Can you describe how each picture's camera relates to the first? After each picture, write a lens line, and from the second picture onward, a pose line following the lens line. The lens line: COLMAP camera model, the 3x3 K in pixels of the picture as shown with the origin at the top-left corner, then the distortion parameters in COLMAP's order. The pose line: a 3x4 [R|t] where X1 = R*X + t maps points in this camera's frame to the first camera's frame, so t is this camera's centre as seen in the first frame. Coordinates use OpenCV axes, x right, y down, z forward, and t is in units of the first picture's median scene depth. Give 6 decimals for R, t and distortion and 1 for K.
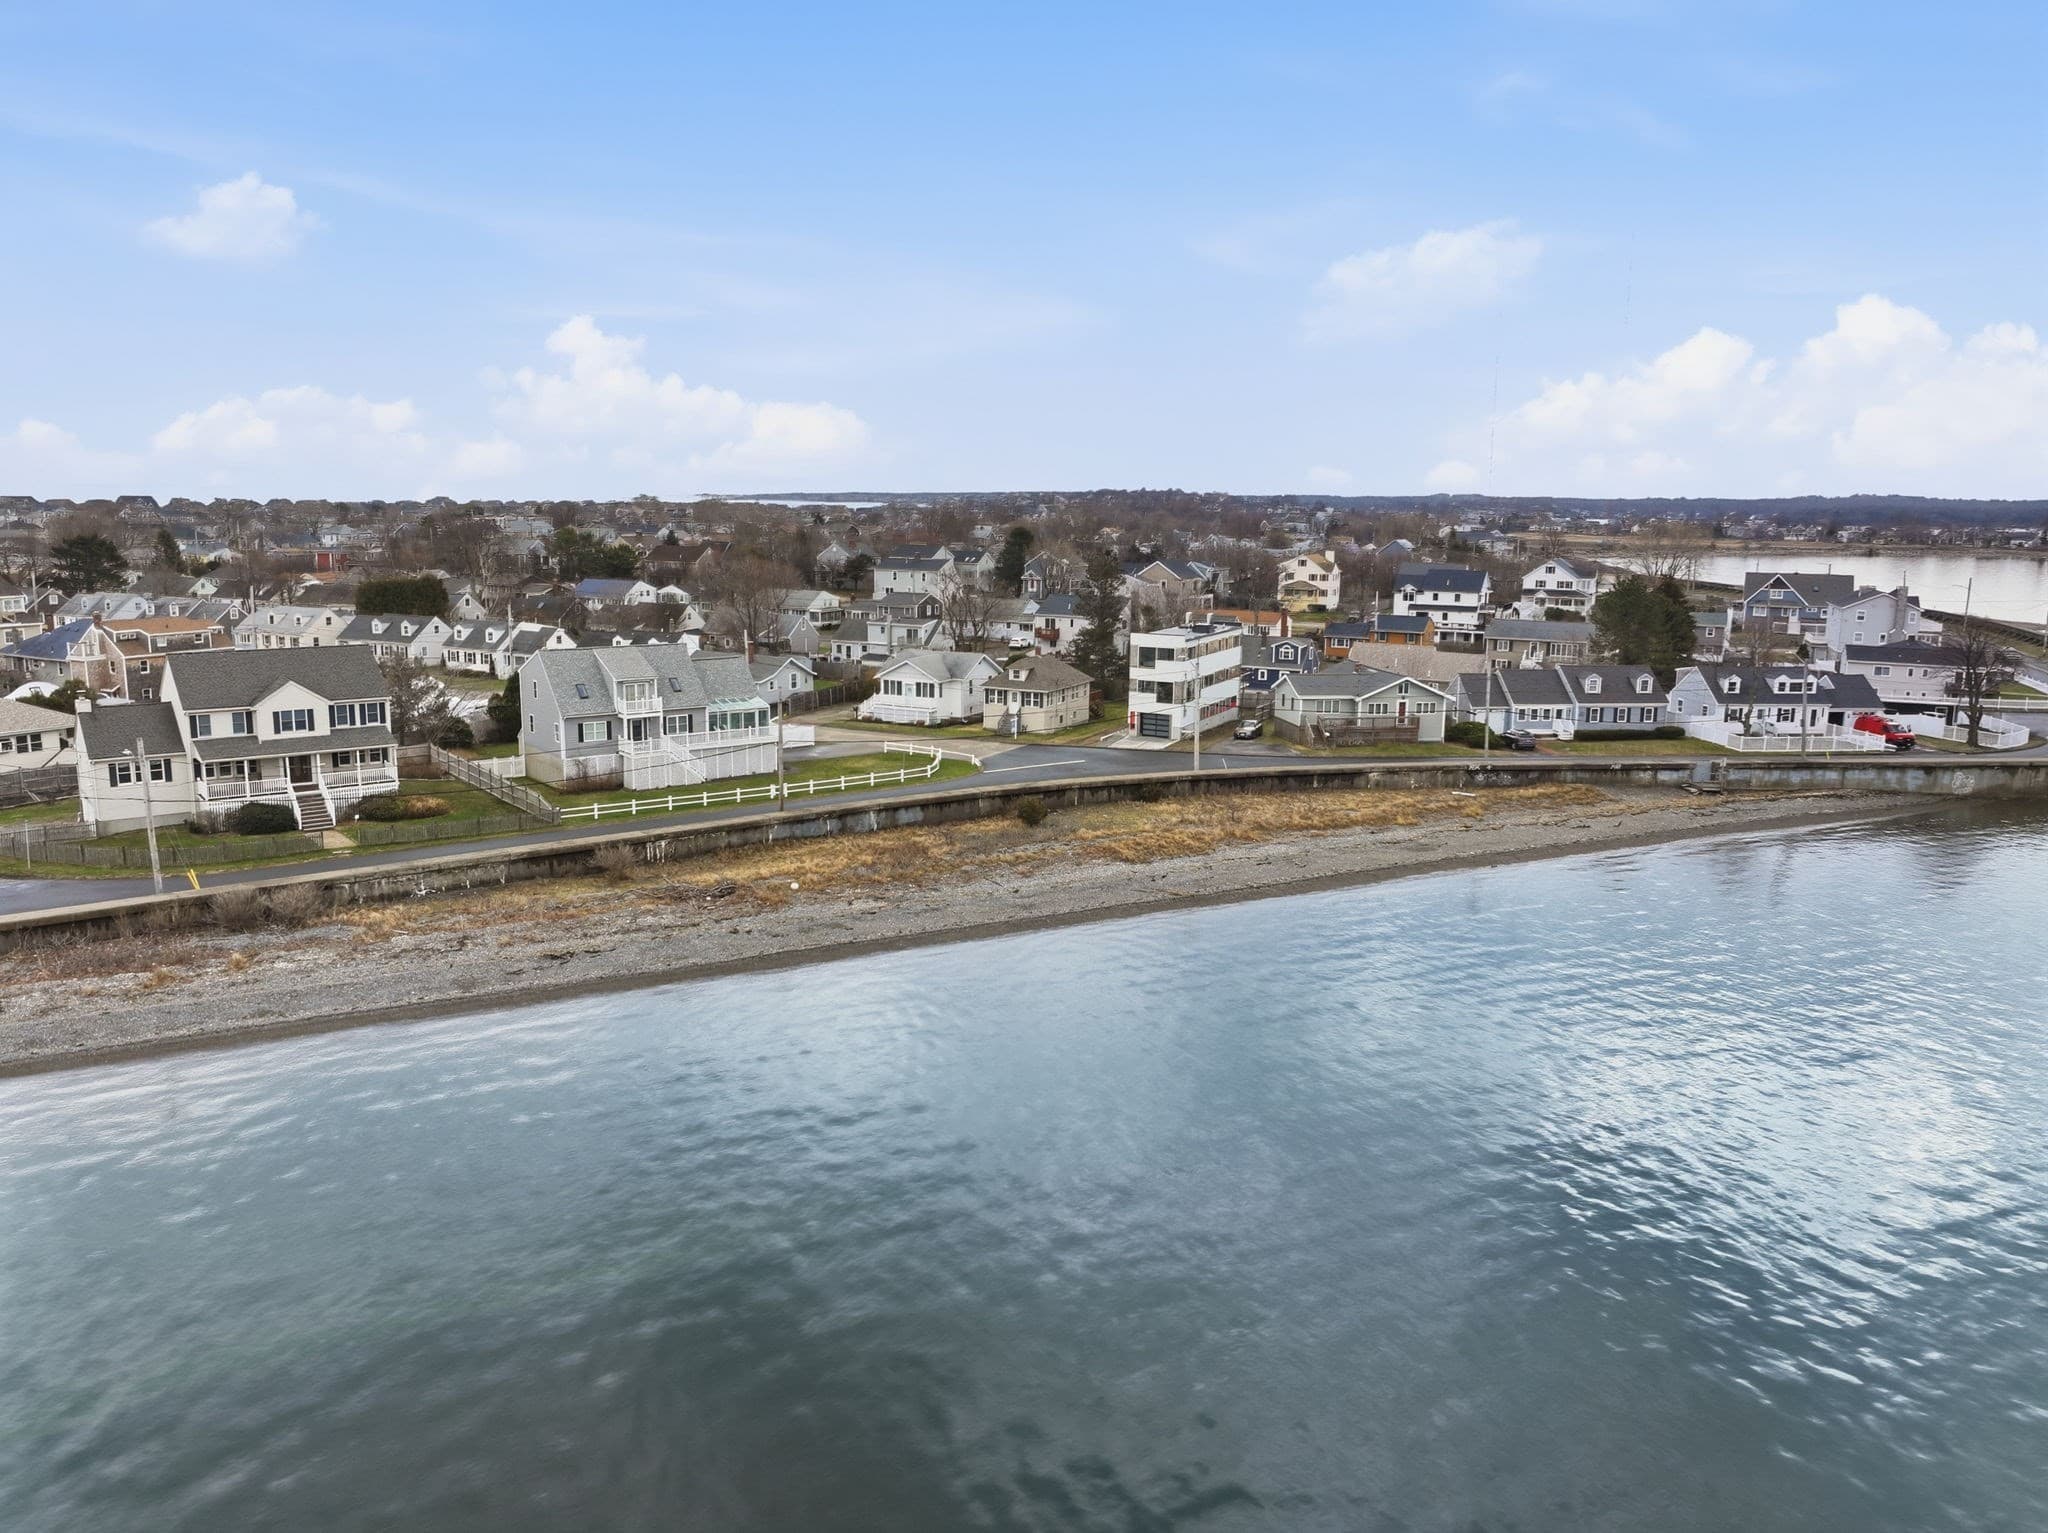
lens RADIAL K [[1442.5, 0, 1030.0], [0, 1442.5, 762.4], [0, 0, 1]] dist [0.006980, 0.001169]
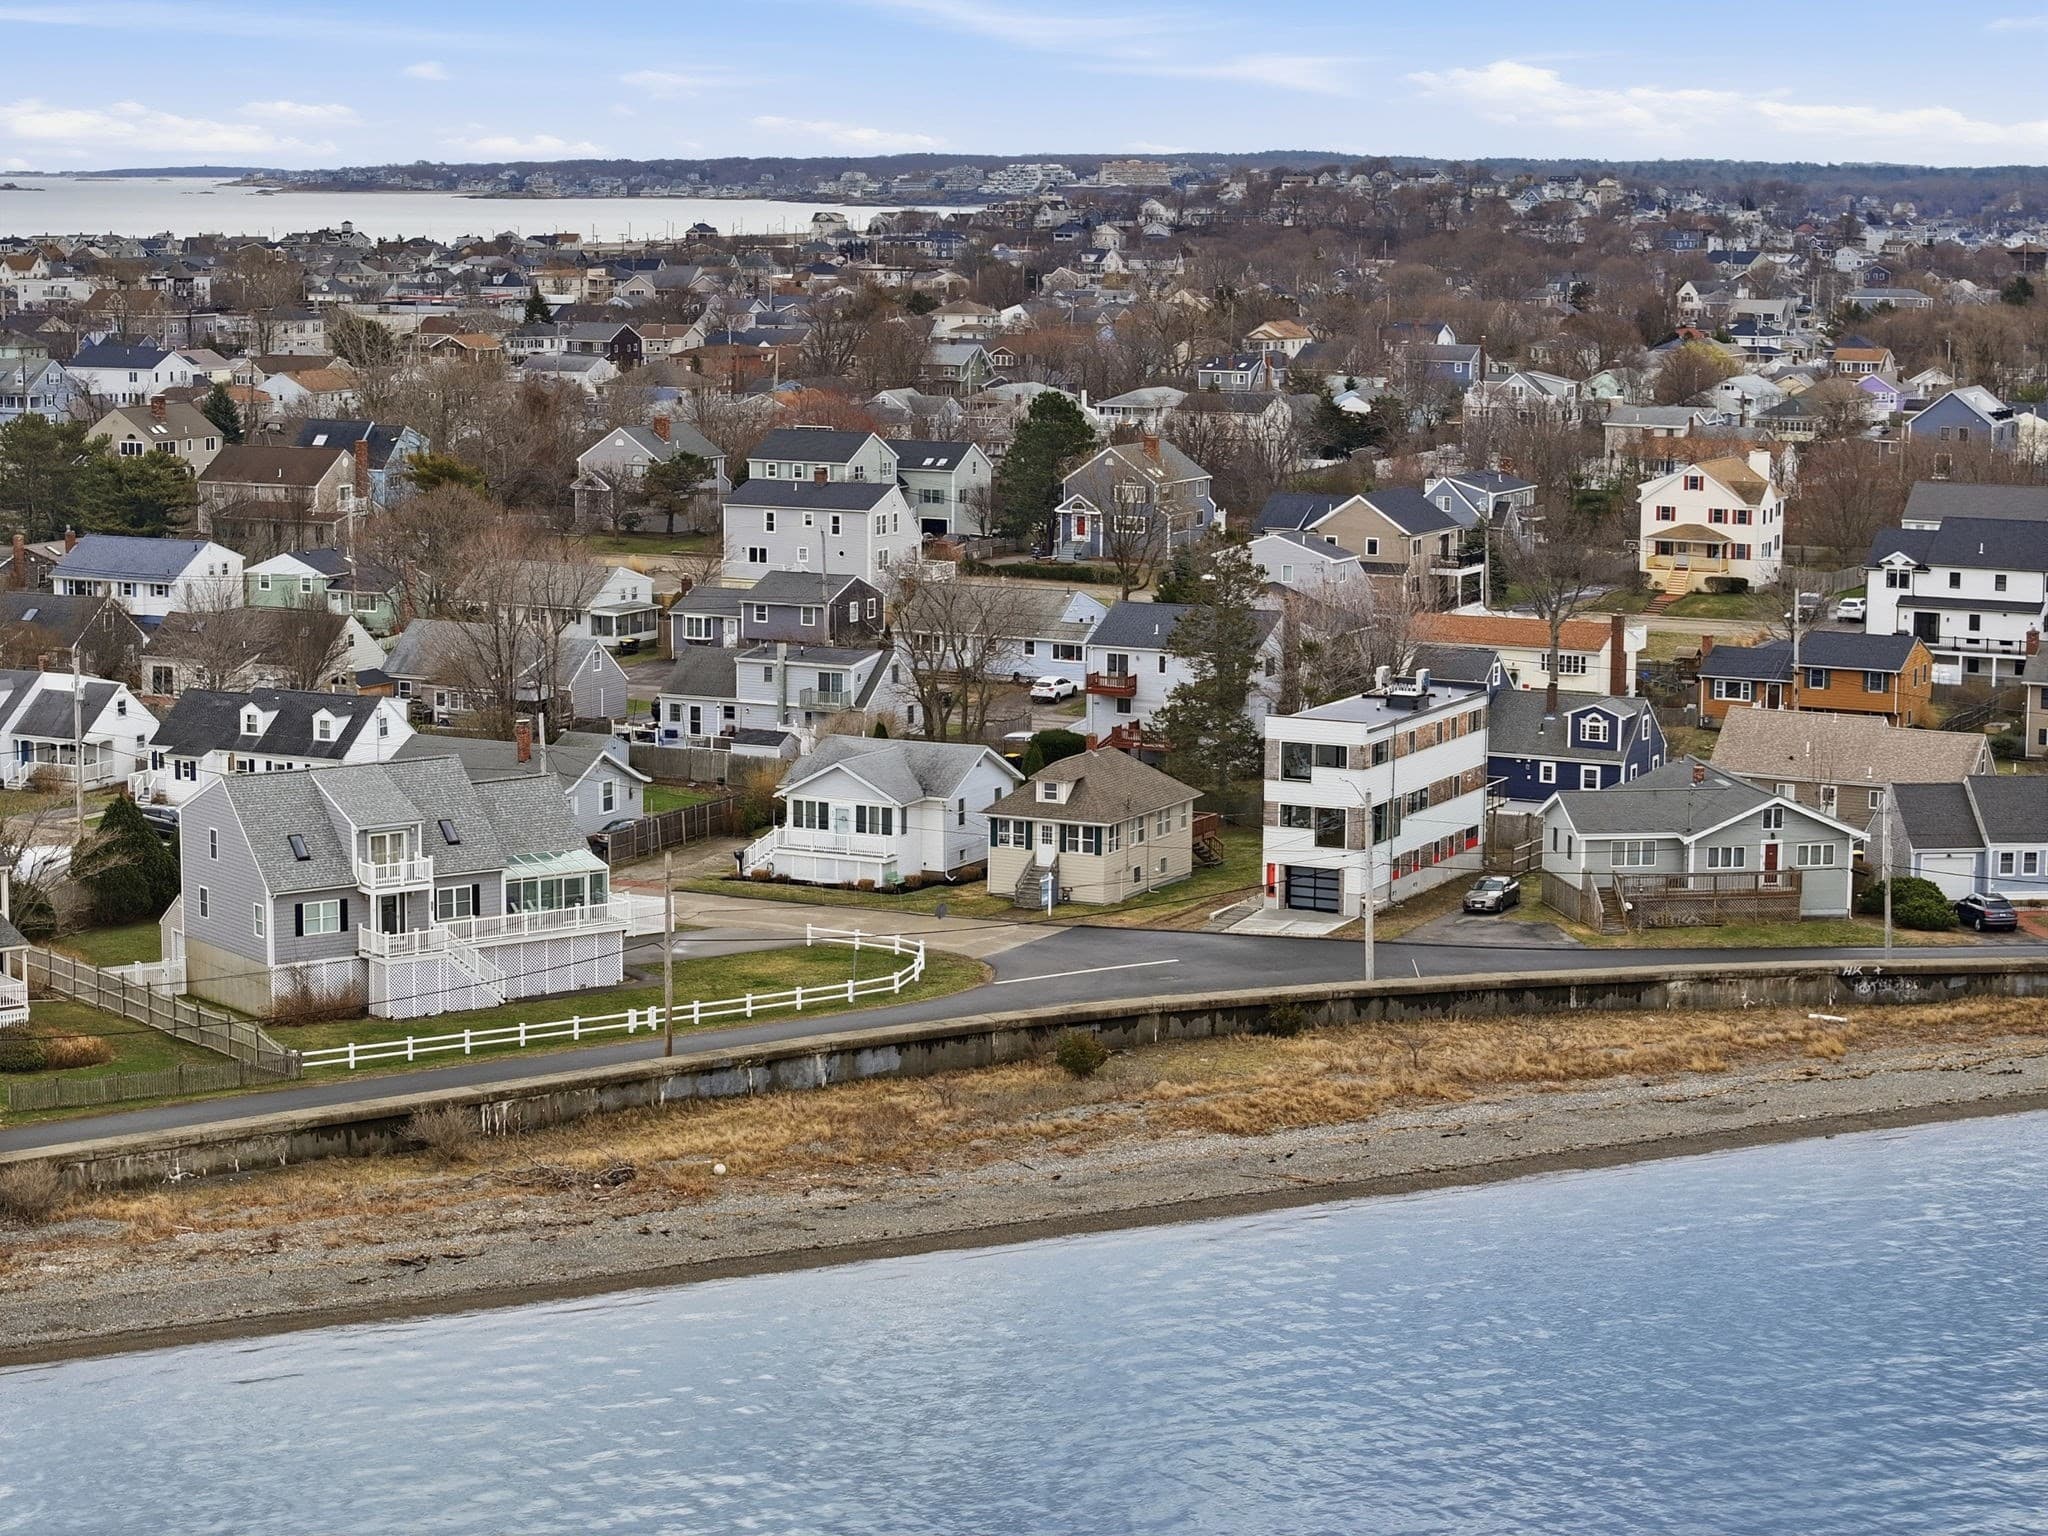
lens RADIAL K [[4109.6, 0, 1018.7], [0, 4109.6, 839.7], [0, 0, 1]] dist [-0.220176, 0.825985]
pose [[0.999876, -0.006126, -0.014532, 0.000671], [0.005870, 0.999828, -0.017598, -0.018374], [0.014638, 0.017511, 0.999740, -0.521758]]
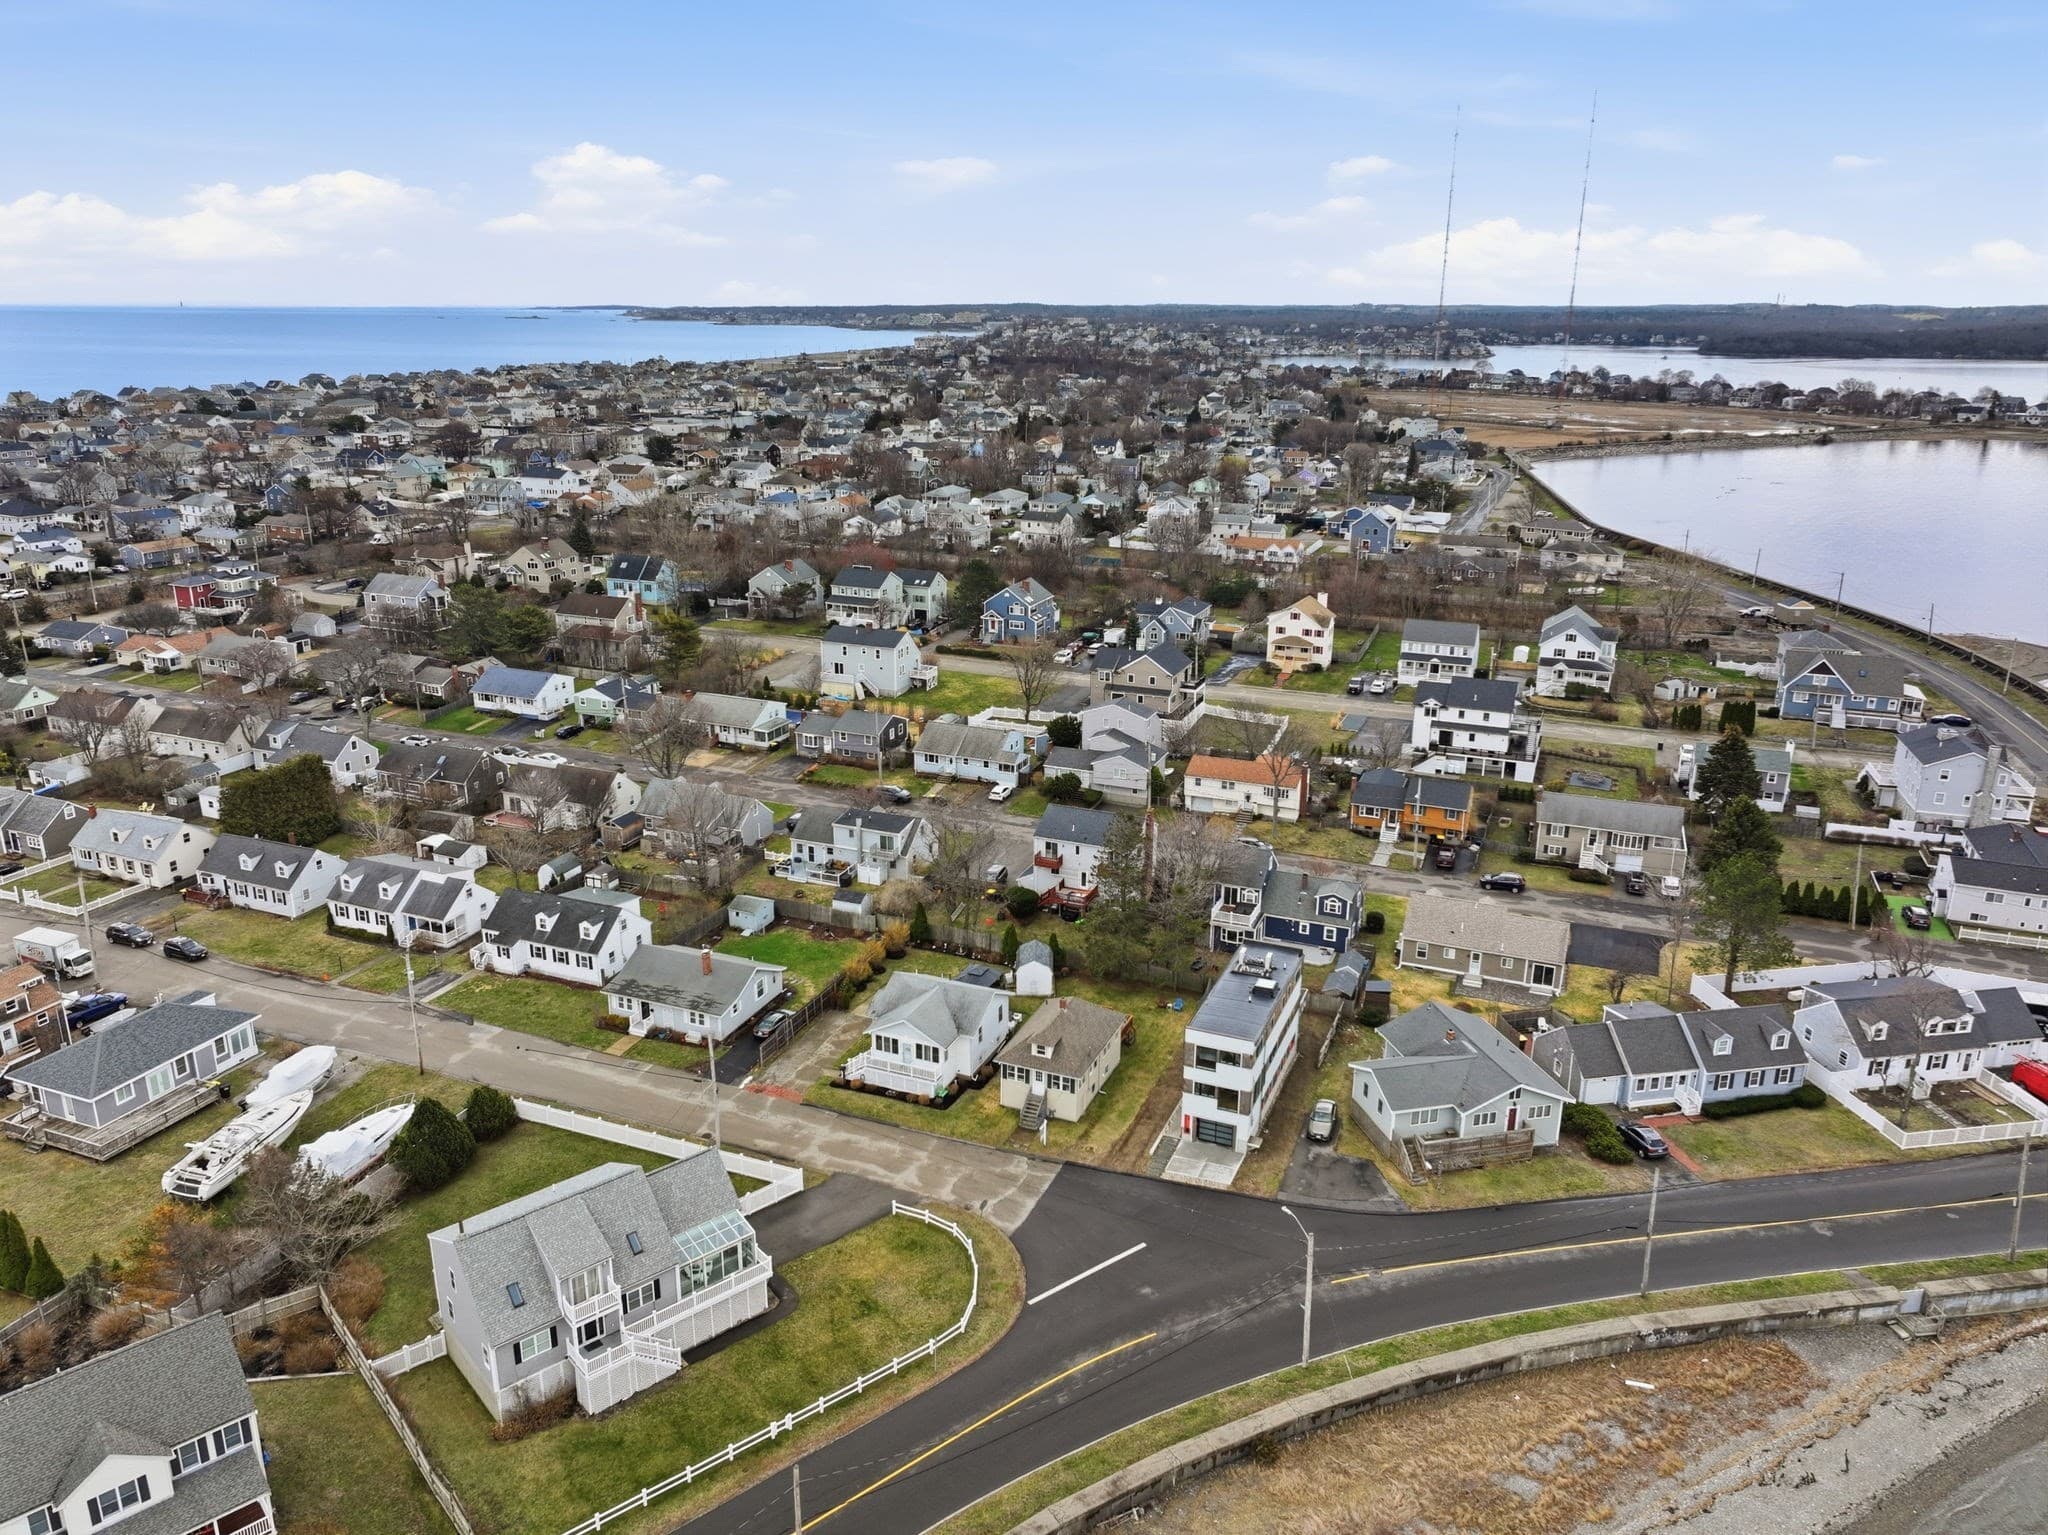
lens RADIAL K [[1438.8, 0, 1028.0], [0, 1438.8, 767.8], [0, 0, 1]] dist [0.005996, 0.003995]
pose [[0.998307, -0.025123, 0.052457, -0.059700], [0.018013, 0.991106, 0.131846, -0.352214], [-0.055303, -0.130678, 0.989881, 0.220426]]
